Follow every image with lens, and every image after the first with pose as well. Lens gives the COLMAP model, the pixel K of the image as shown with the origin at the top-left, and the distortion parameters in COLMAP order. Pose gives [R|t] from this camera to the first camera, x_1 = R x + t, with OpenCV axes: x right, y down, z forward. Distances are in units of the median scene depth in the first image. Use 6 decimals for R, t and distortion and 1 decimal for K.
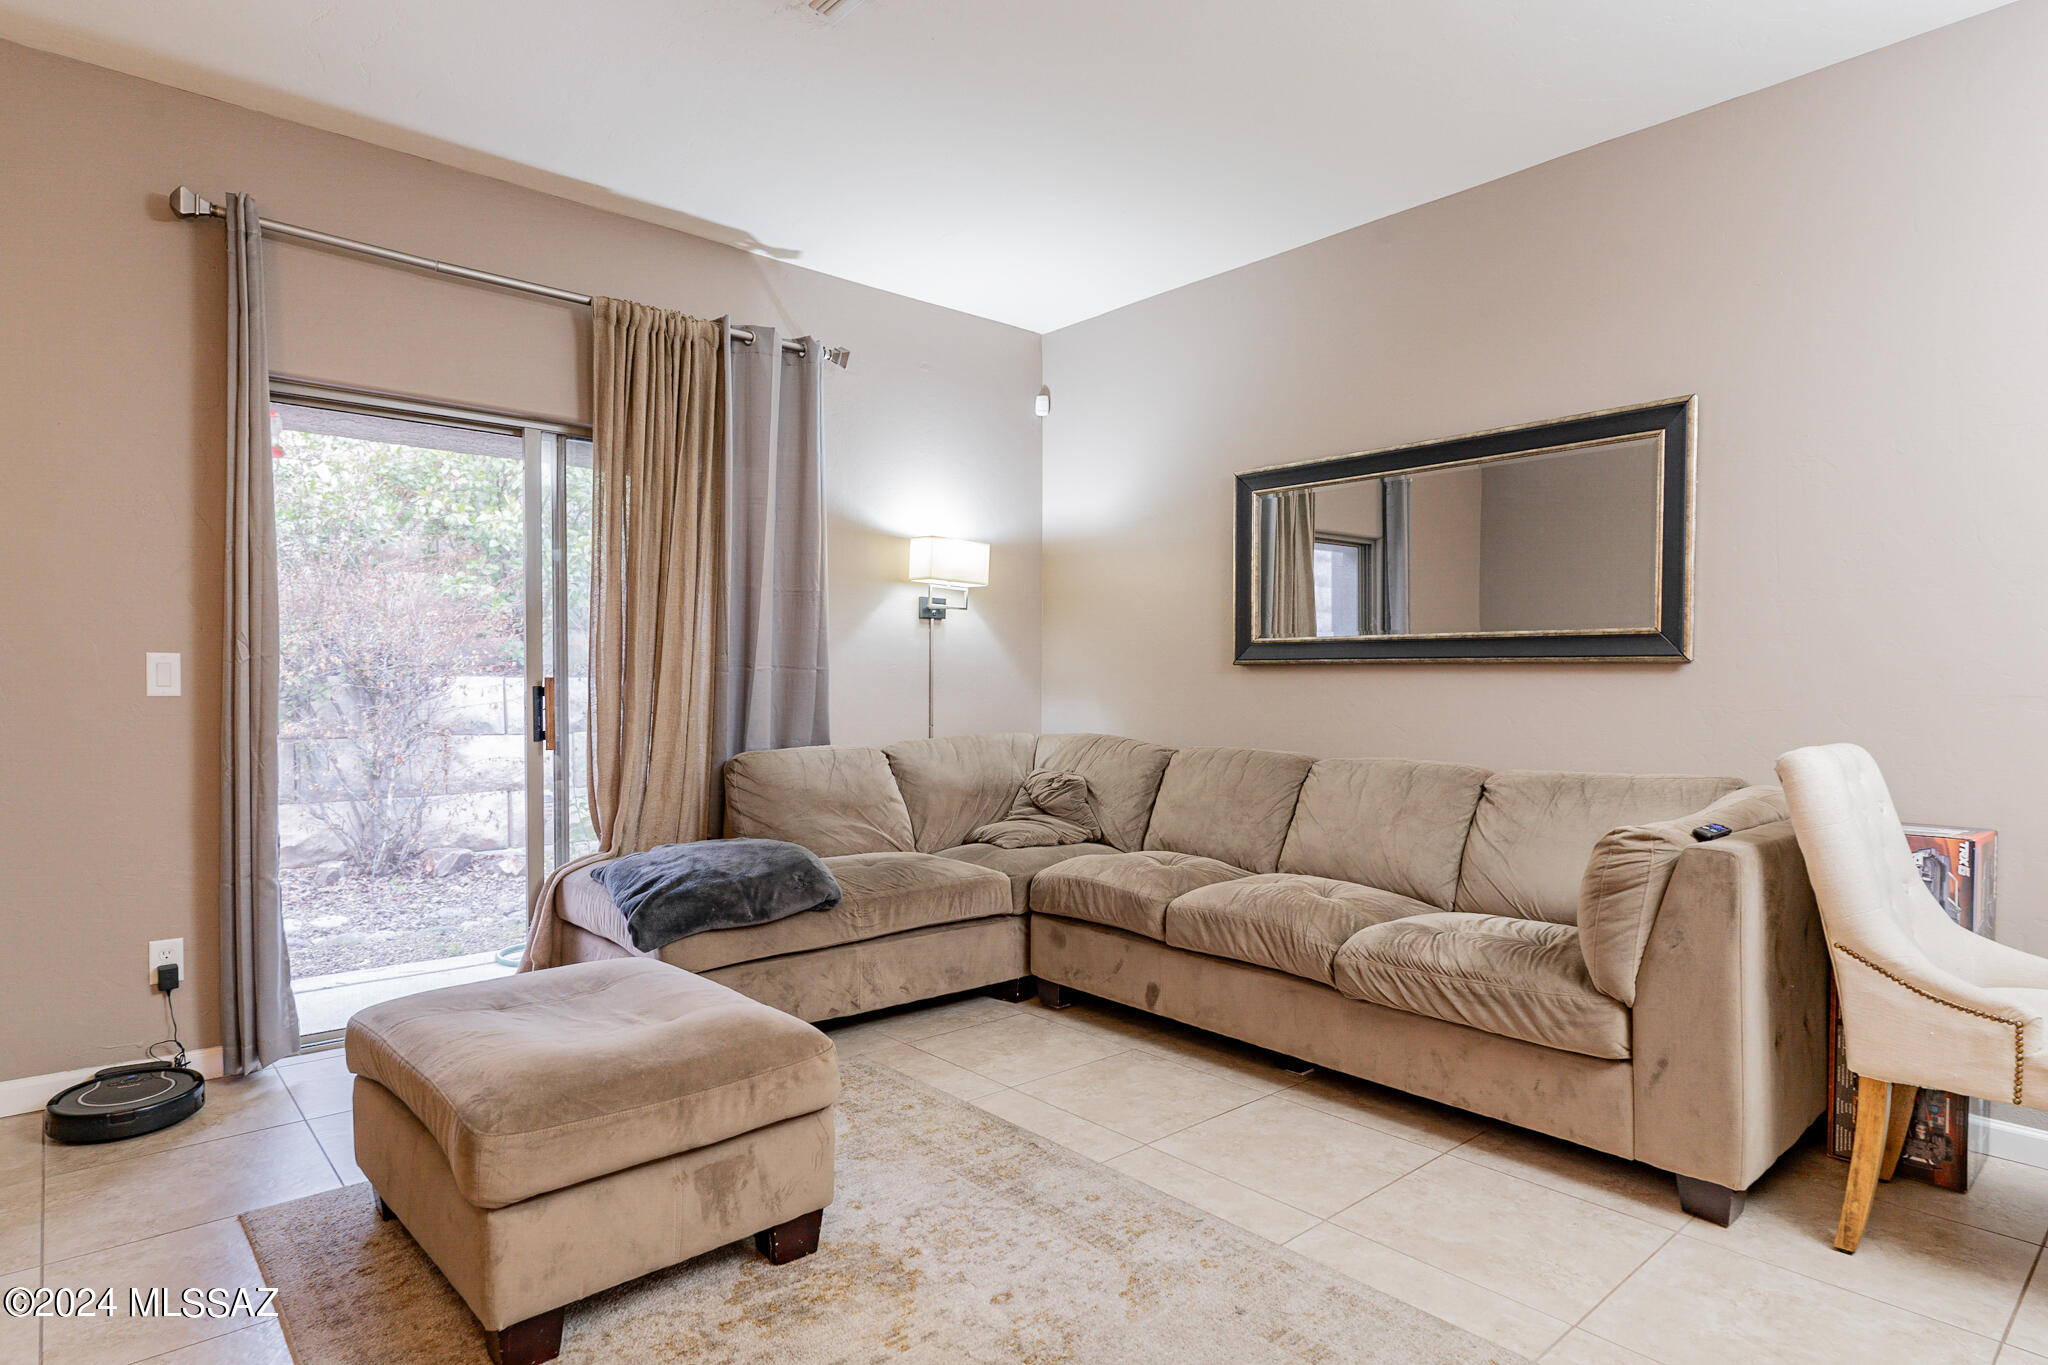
lens RADIAL K [[1111.2, 0, 1024.5], [0, 1111.2, 704.2], [0, 0, 1]] dist [-0.017428, 0.000091]
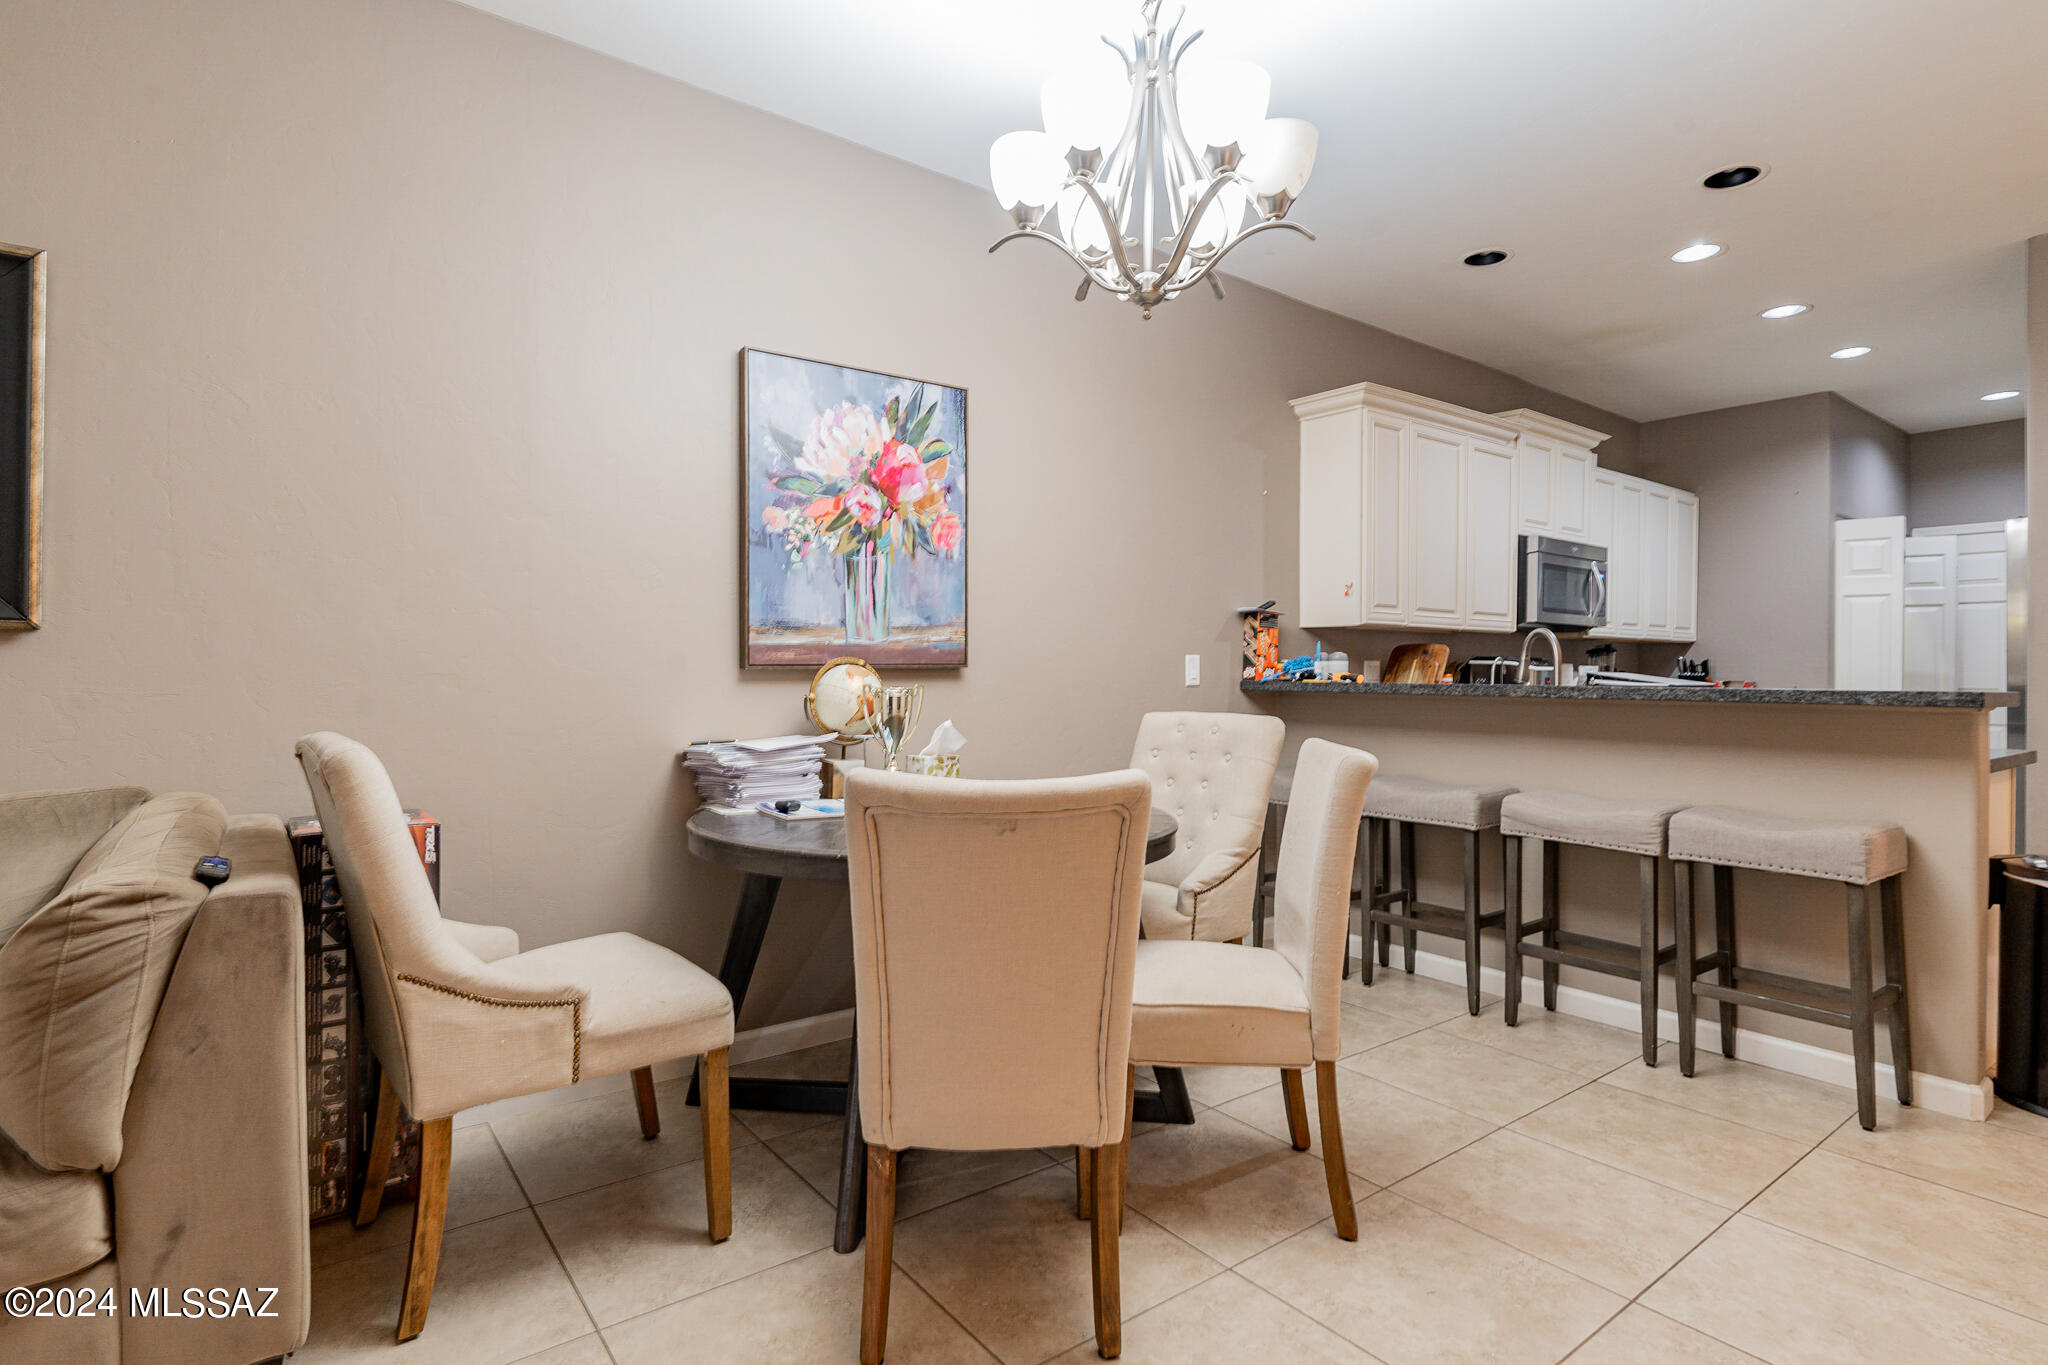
lens RADIAL K [[1025.9, 0, 1022.1], [0, 1025.9, 661.8], [0, 0, 1]] dist [-0.001249, 0.000267]
pose [[0.069952, 0.001808, 0.997549, -0.002065], [0.012211, 0.999922, -0.002668, -0.007758], [-0.997476, 0.012368, 0.069924, 0.317897]]
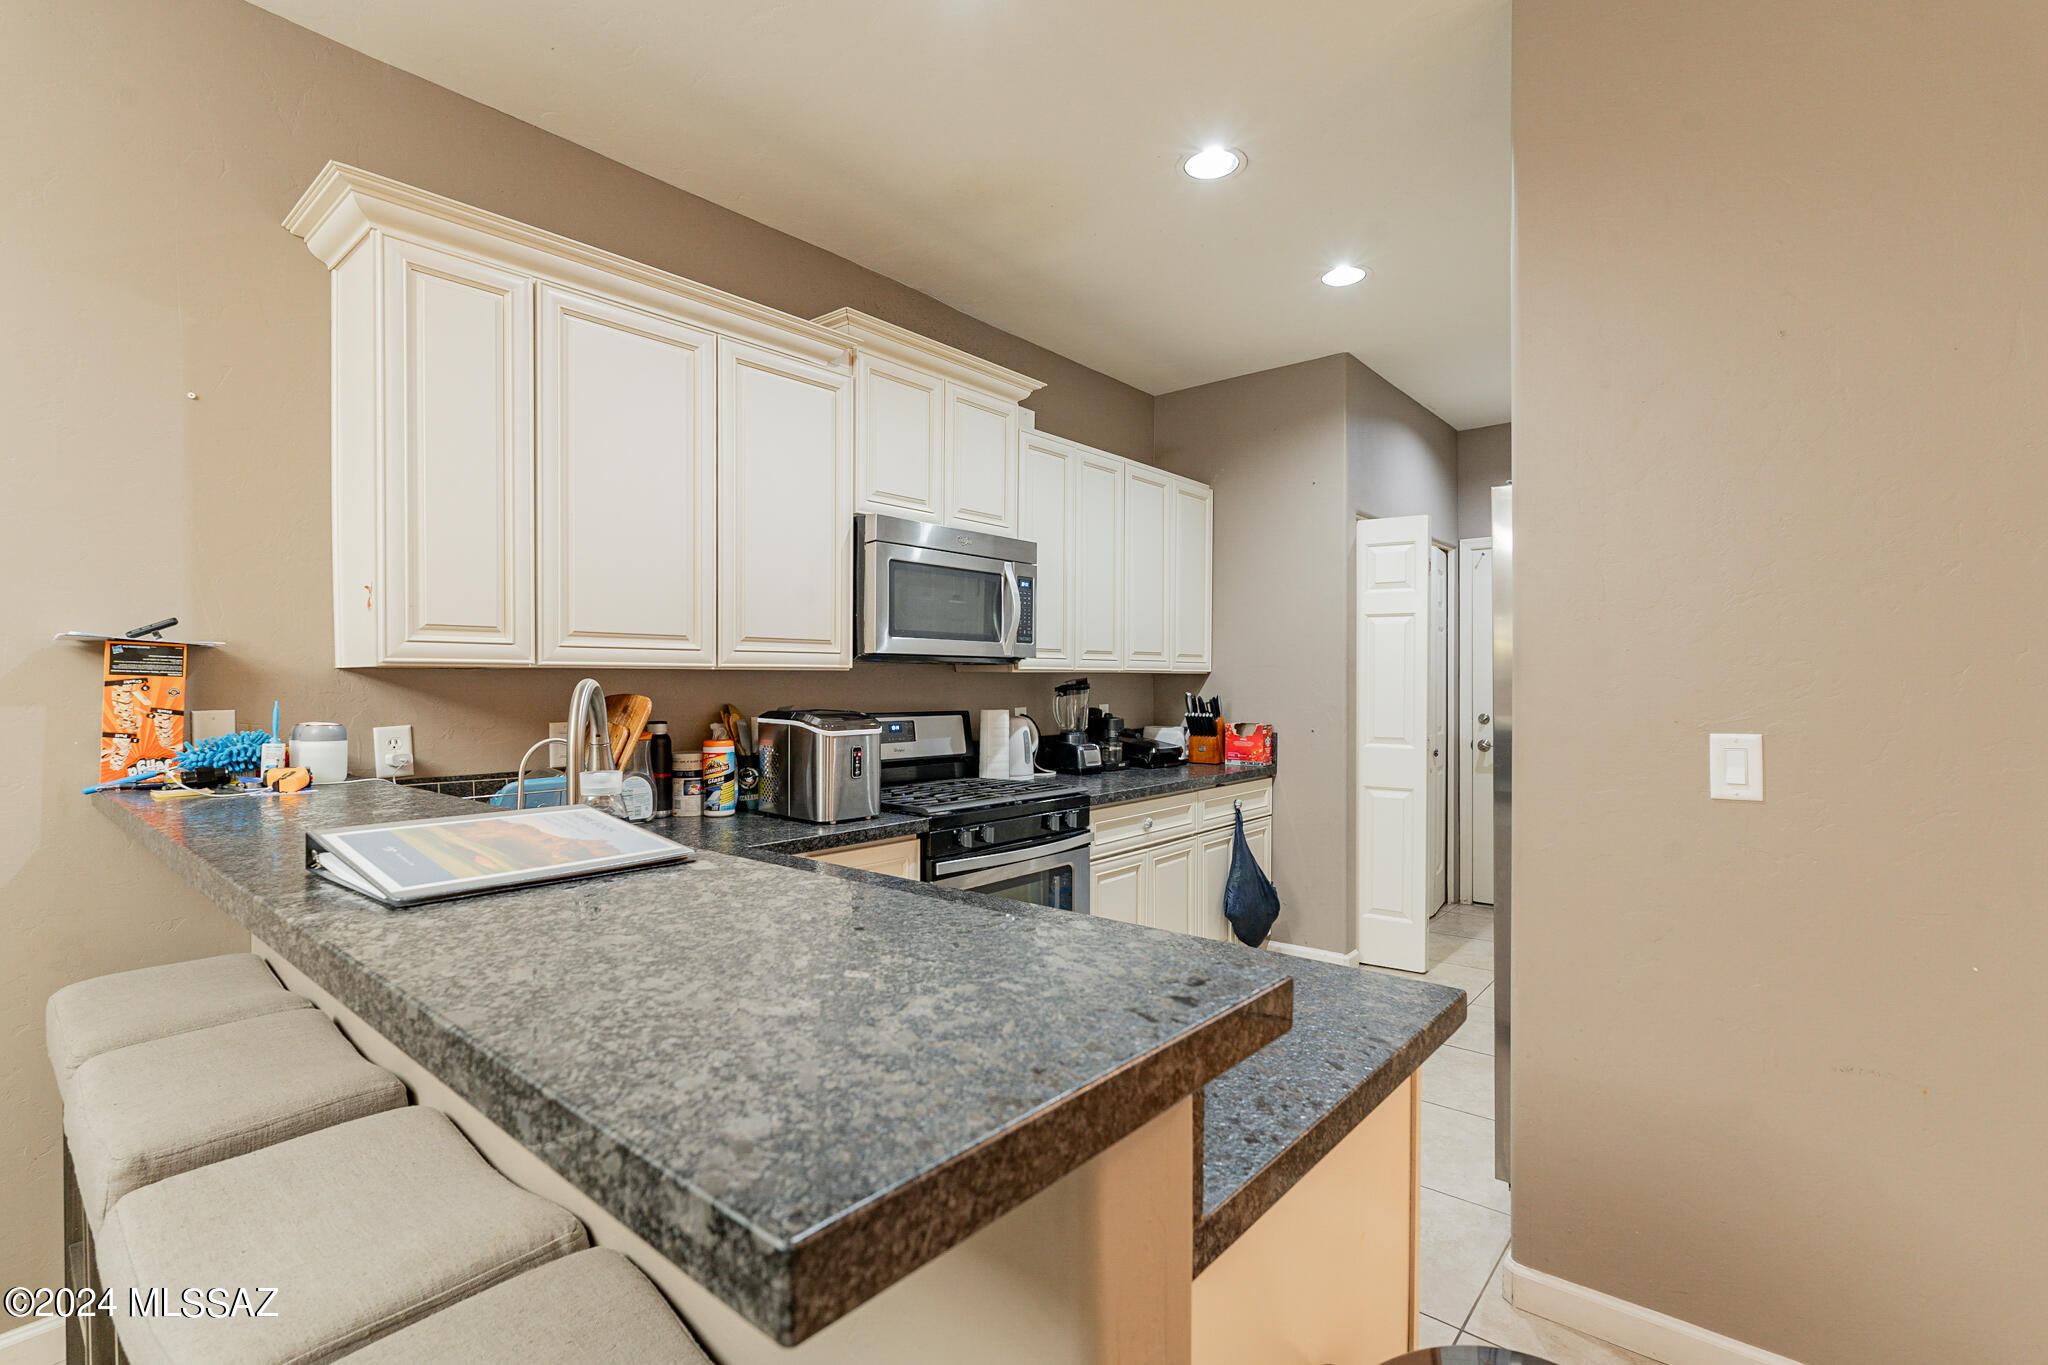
lens RADIAL K [[930.9, 0, 1024.0], [0, 930.9, 682.5], [0, 0, 1]] dist [-0.000340, 0.000008]
pose [[-0.147096, -0.004831, 0.989110, 0.701970], [0.022425, 0.999715, 0.008218, -0.038847], [-0.988868, 0.023390, -0.146946, -0.351243]]
